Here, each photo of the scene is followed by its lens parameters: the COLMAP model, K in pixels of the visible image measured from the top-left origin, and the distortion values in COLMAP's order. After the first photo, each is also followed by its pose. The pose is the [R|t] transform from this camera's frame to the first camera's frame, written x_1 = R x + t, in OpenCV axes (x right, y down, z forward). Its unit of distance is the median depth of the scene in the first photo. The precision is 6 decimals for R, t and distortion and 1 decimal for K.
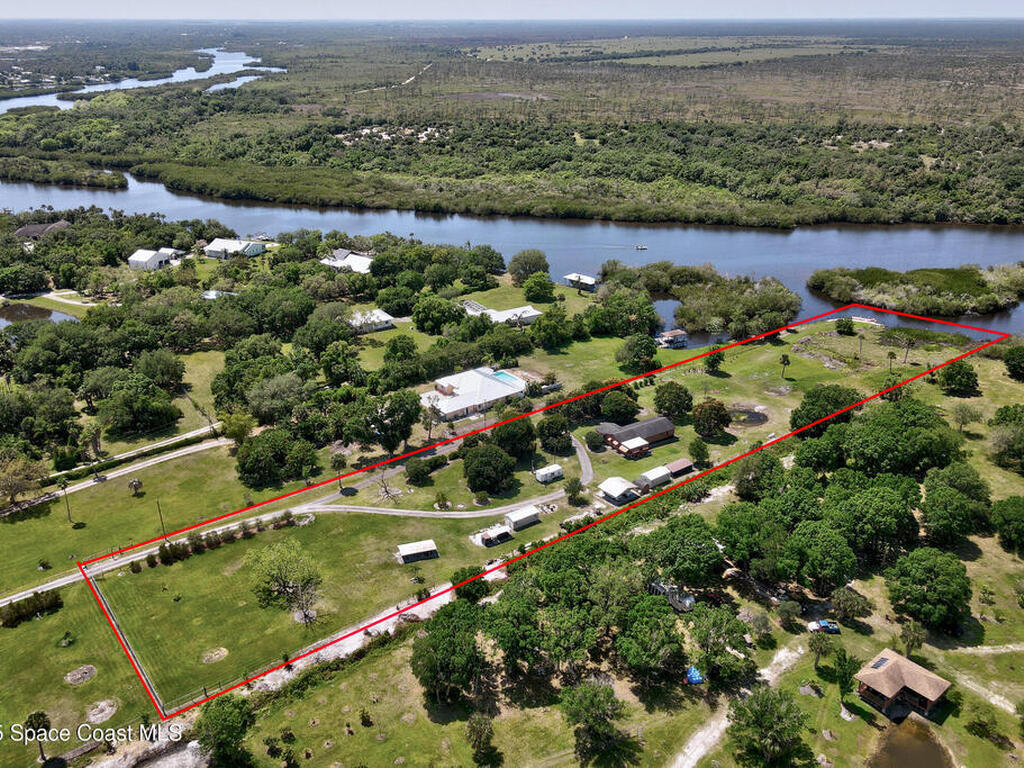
lens RADIAL K [[834.1, 0, 512.0], [0, 834.1, 384.0], [0, 0, 1]] dist [0.002169, 0.017571]
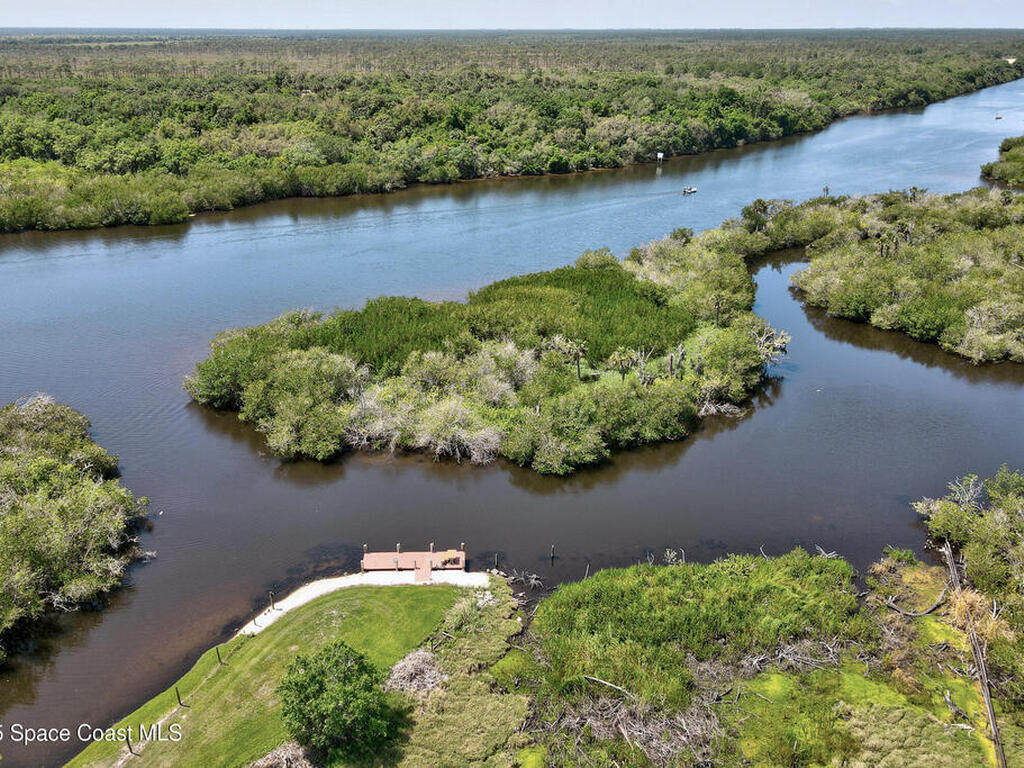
lens RADIAL K [[834.1, 0, 512.0], [0, 834.1, 384.0], [0, 0, 1]] dist [0.002169, 0.017571]
pose [[0.828473, -0.216108, 0.516652, 0.223688], [0.221237, 0.973802, 0.052566, -0.085574], [-0.514477, 0.070753, 0.854580, 0.523118]]
